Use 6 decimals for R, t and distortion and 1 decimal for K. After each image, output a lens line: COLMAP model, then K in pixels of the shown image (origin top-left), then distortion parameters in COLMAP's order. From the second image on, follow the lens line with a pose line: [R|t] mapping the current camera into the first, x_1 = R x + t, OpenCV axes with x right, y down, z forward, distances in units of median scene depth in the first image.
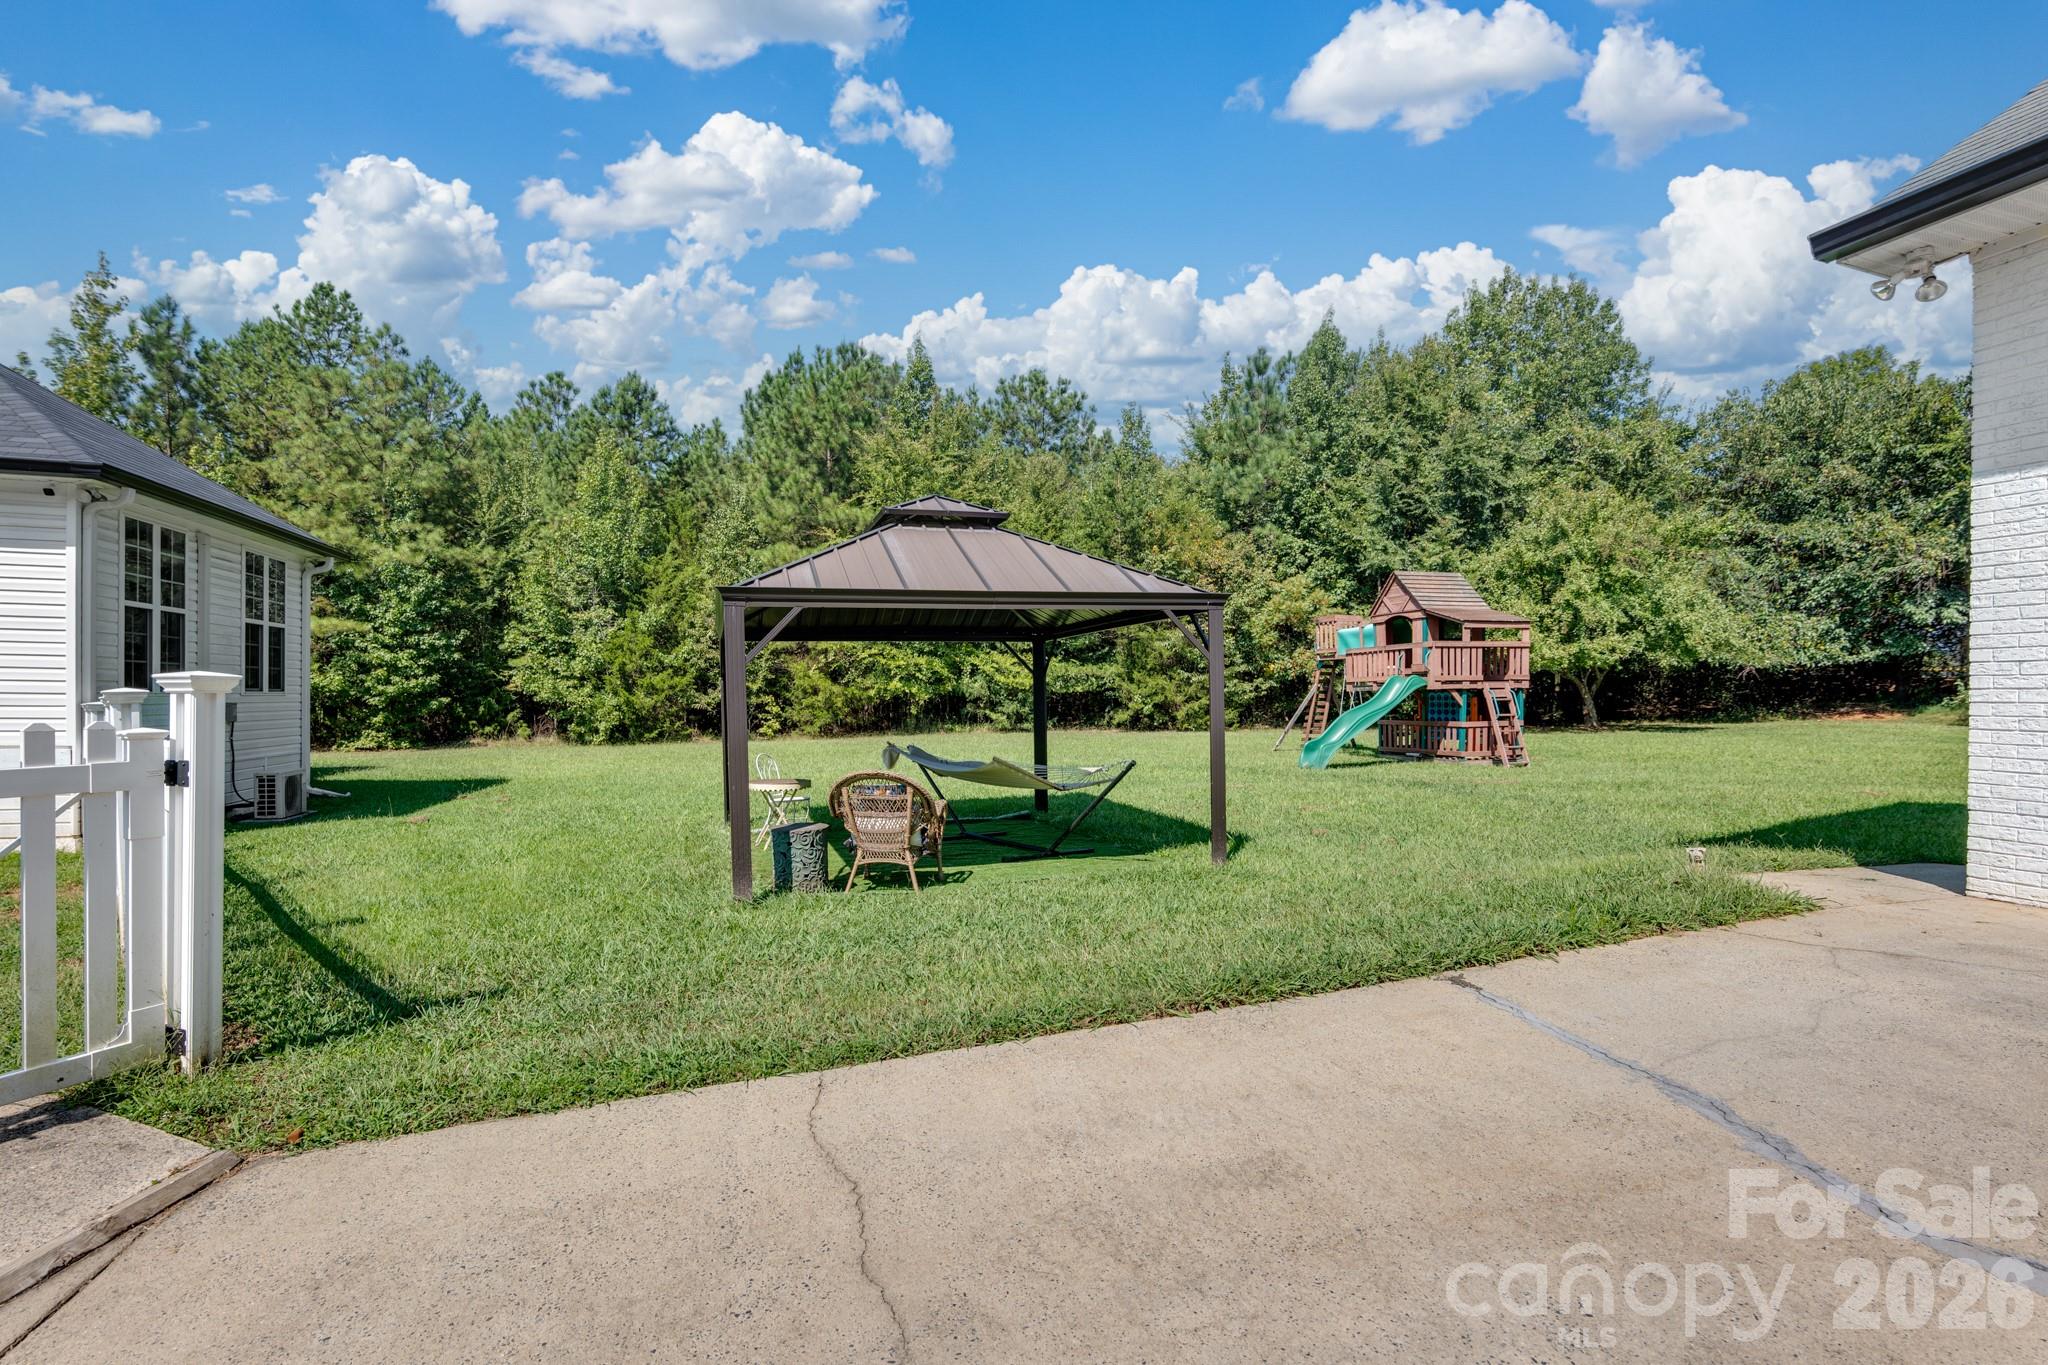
lens RADIAL K [[960.2, 0, 1023.4], [0, 960.2, 676.0], [0, 0, 1]] dist [-0.012245, 0.001263]
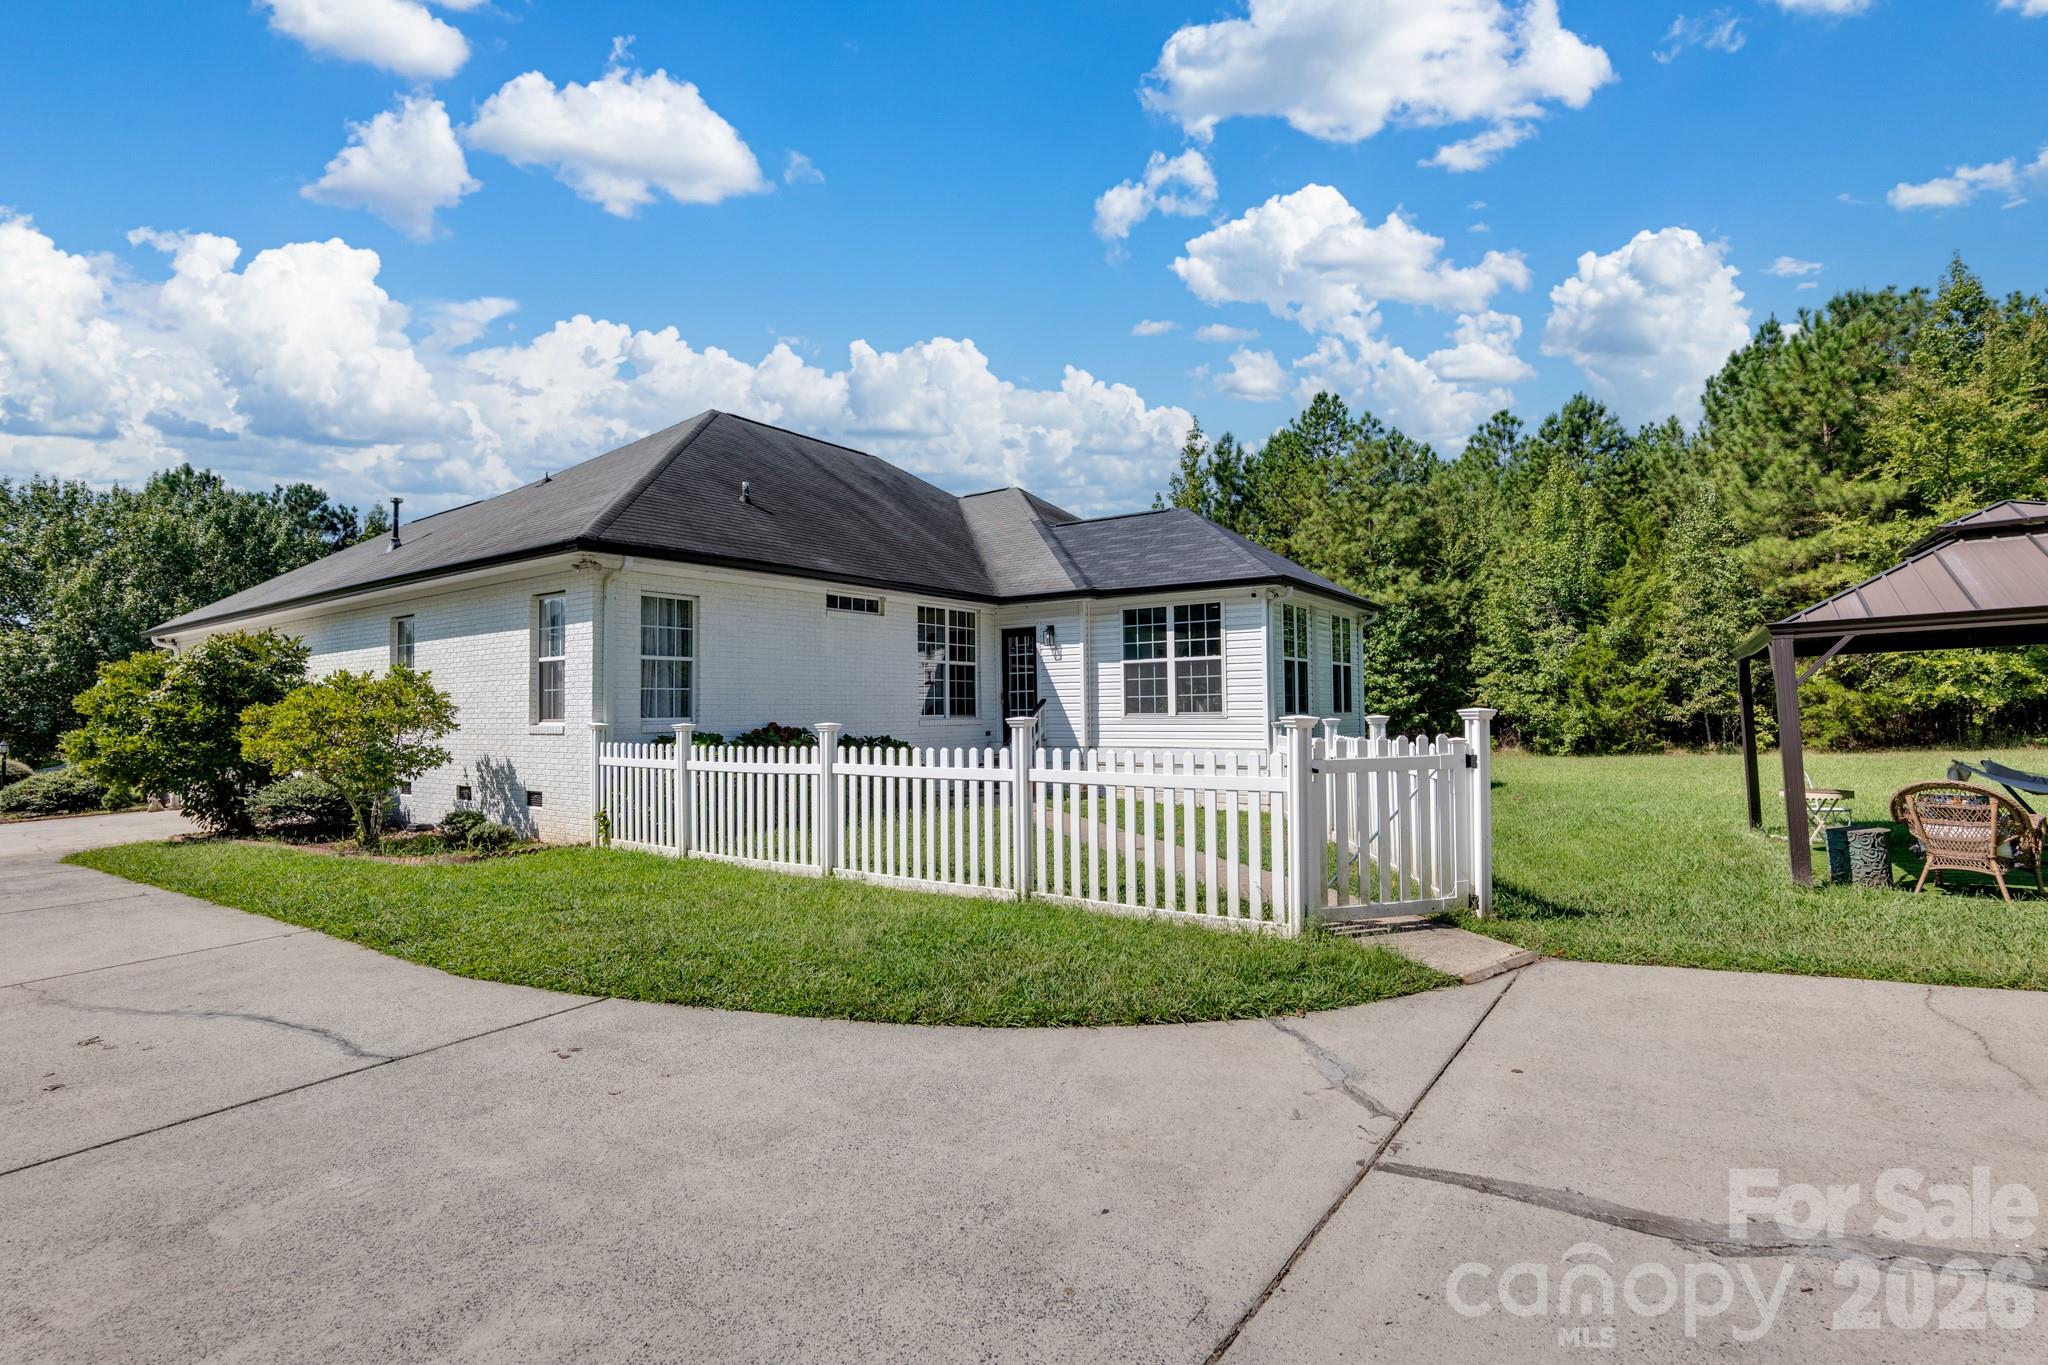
lens RADIAL K [[960.2, 0, 1023.4], [0, 960.2, 676.0], [0, 0, 1]] dist [-0.012245, 0.001263]
pose [[0.623344, -0.044231, -0.780696, 0.010921], [0.034826, 0.998979, -0.028792, -0.007159], [0.781172, -0.009241, 0.624248, -0.144021]]
